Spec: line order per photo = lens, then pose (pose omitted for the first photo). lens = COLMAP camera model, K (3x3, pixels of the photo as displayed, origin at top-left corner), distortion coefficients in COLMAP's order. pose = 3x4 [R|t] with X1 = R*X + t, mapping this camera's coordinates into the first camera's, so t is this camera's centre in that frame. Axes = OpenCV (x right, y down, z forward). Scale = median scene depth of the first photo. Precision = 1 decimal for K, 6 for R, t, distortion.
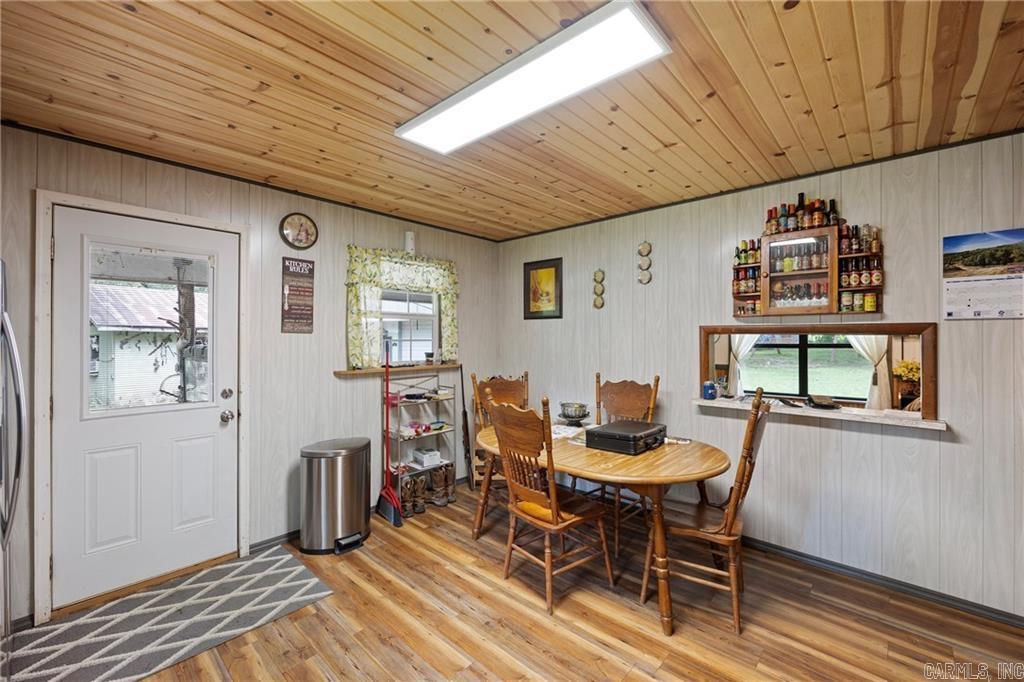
lens RADIAL K [[417.6, 0, 513.6], [0, 417.6, 337.1], [0, 0, 1]] dist [0.000649, -0.000085]
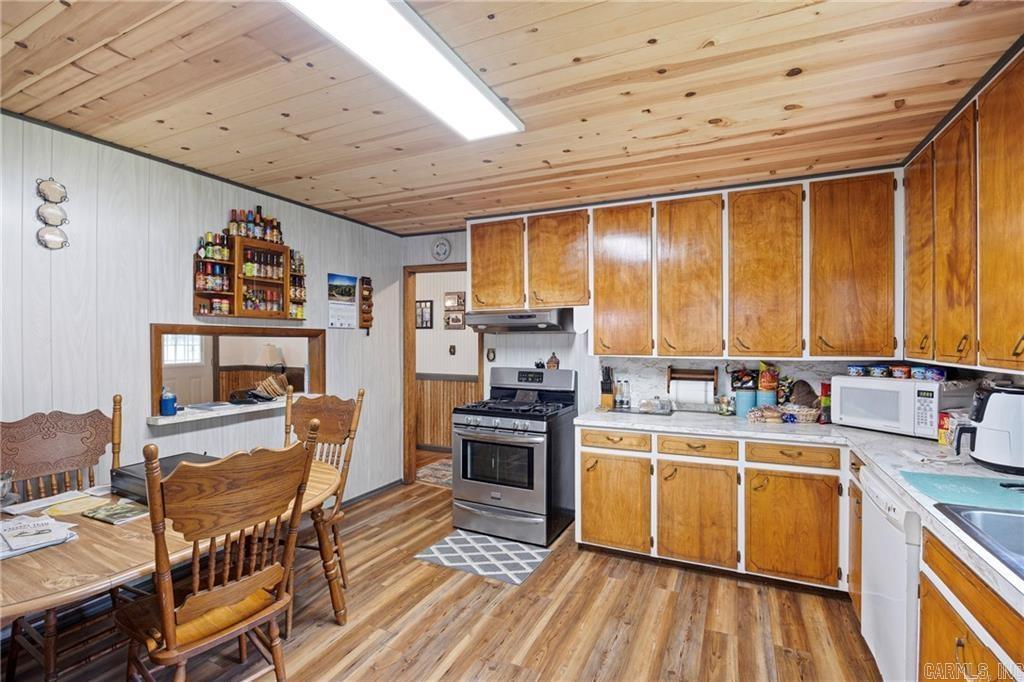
lens RADIAL K [[457.3, 0, 521.5], [0, 457.3, 342.6], [0, 0, 1]] dist [-0.017645, 0.000671]
pose [[-0.296199, -0.005694, 0.955109, -0.701503], [-0.003324, 0.999982, 0.004931, 0.001937], [-0.955121, -0.001715, -0.296212, 0.763976]]
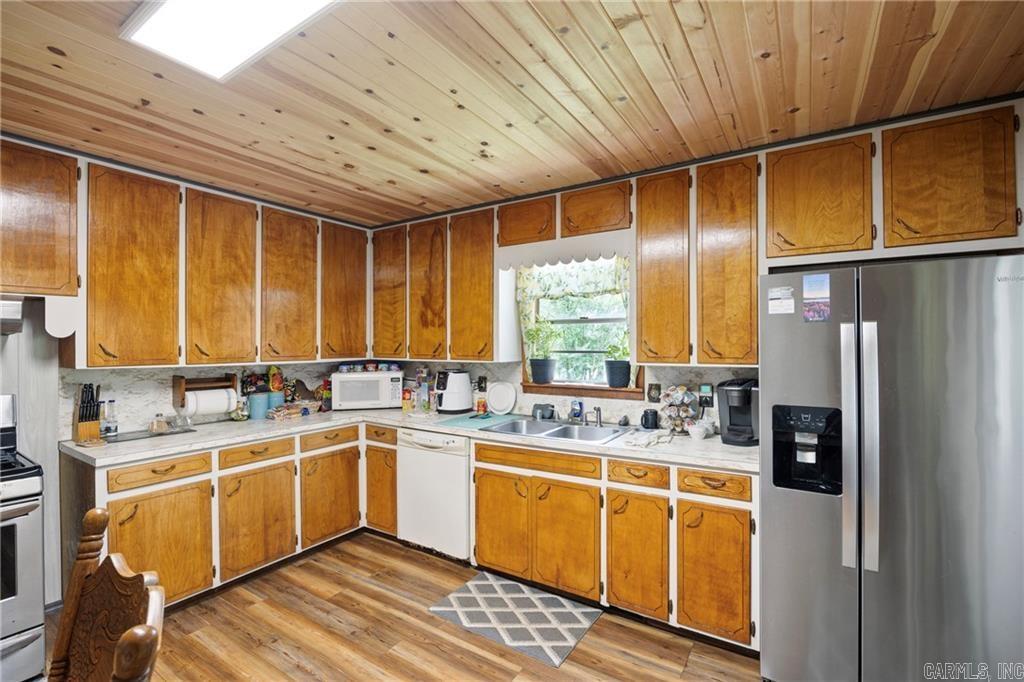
lens RADIAL K [[457.3, 0, 519.4], [0, 457.3, 342.8], [0, 0, 1]] dist [-0.017645, 0.000671]
pose [[-0.985316, 0.000894, -0.170741, -0.209751], [0.002438, 0.999958, -0.008830, 0.002854], [0.170726, -0.009117, -0.985276, 1.239209]]
